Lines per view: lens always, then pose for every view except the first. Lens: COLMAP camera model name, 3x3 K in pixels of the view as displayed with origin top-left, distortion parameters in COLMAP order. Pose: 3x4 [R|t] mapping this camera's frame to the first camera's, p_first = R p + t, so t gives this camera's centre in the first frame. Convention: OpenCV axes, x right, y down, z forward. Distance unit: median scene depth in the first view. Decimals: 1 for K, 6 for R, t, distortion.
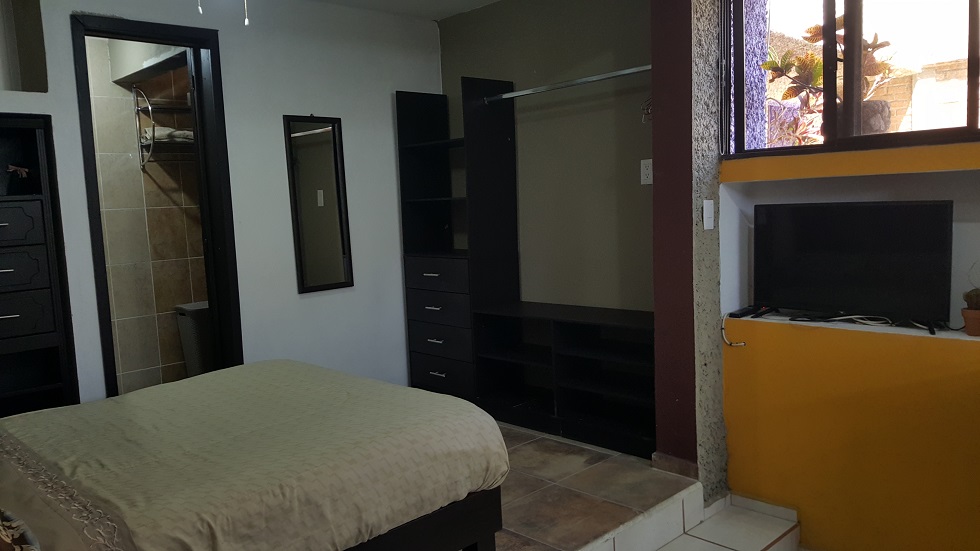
lens RADIAL K [[720.0, 0, 477.4], [0, 720.0, 288.7], [0, 0, 1]] dist [0.083102, -0.139168]
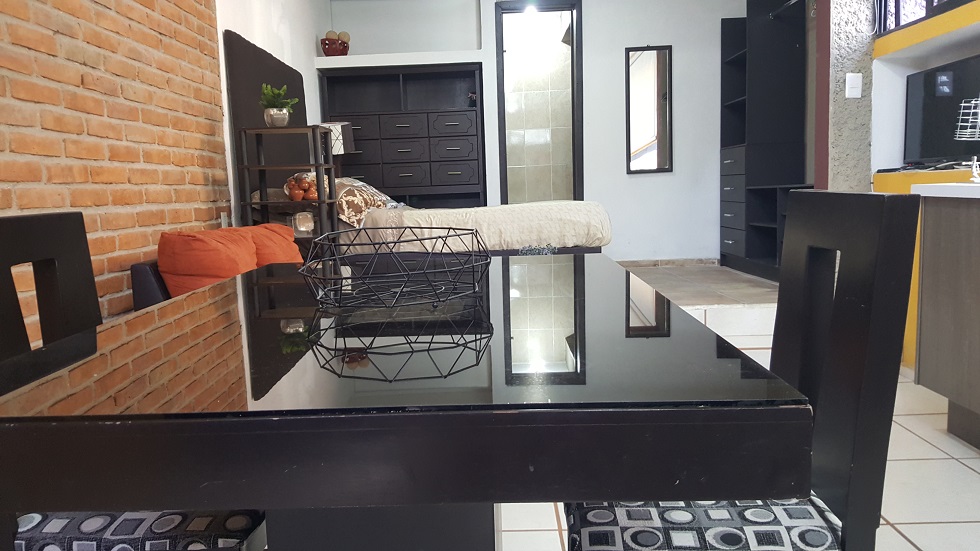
lens RADIAL K [[720.0, 0, 490.5], [0, 720.0, 280.2], [0, 0, 1]] dist [0.083102, -0.139168]
pose [[0.716267, 0.101024, -0.690475, 0.765414], [-0.071841, 0.994883, 0.071037, 0.181656], [0.694118, -0.001277, 0.719860, -0.308197]]
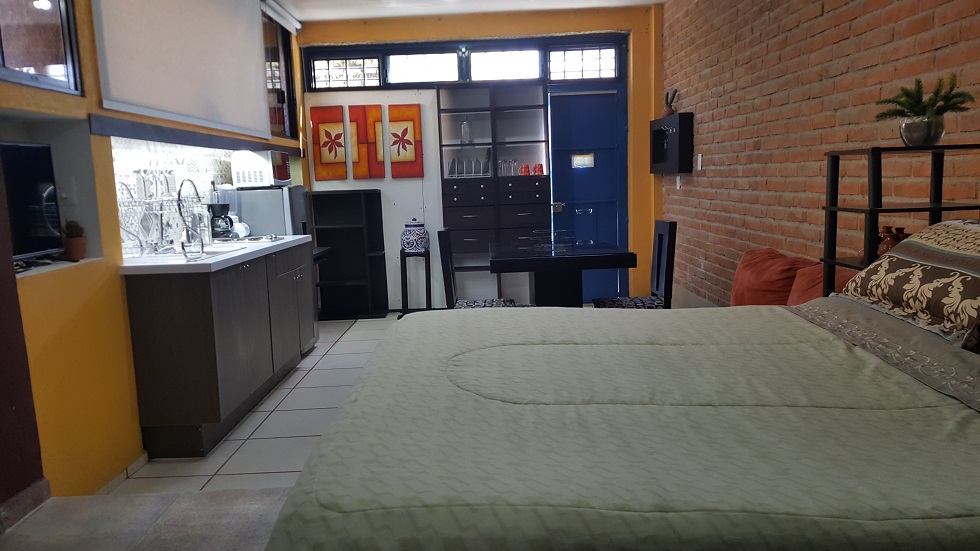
lens RADIAL K [[720.0, 0, 482.8], [0, 720.0, 277.5], [0, 0, 1]] dist [0.083102, -0.139168]
pose [[-0.728168, -0.024176, 0.684972, -0.508832], [0.145259, 0.971232, 0.188699, -0.031726], [-0.669829, 0.236903, -0.703709, 1.164157]]
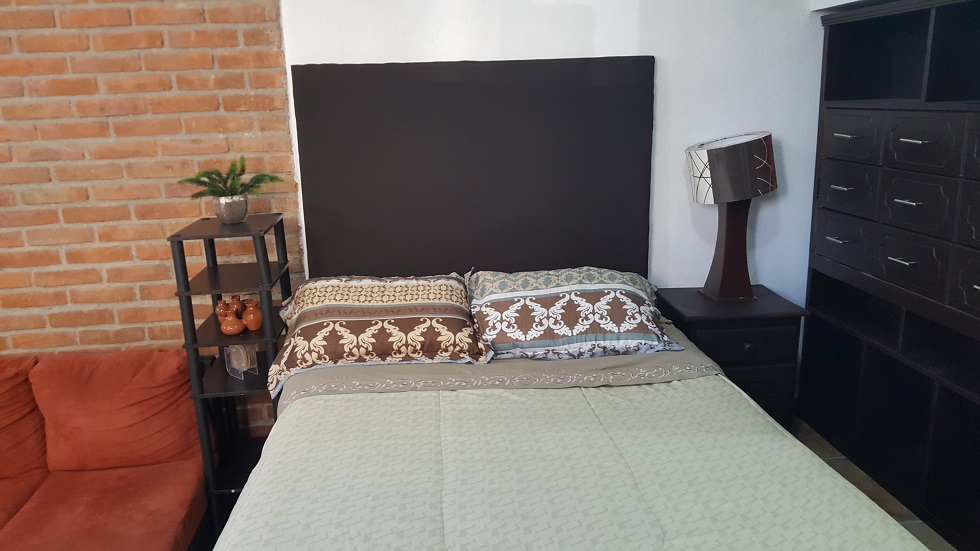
lens RADIAL K [[720.0, 0, 459.0], [0, 720.0, 283.3], [0, 0, 1]] dist [0.083102, -0.139168]
pose [[-0.623588, 0.255183, -0.738931, 0.145540], [-0.024741, 0.938308, 0.344915, -0.180313], [0.781361, 0.233367, -0.578804, 0.997746]]
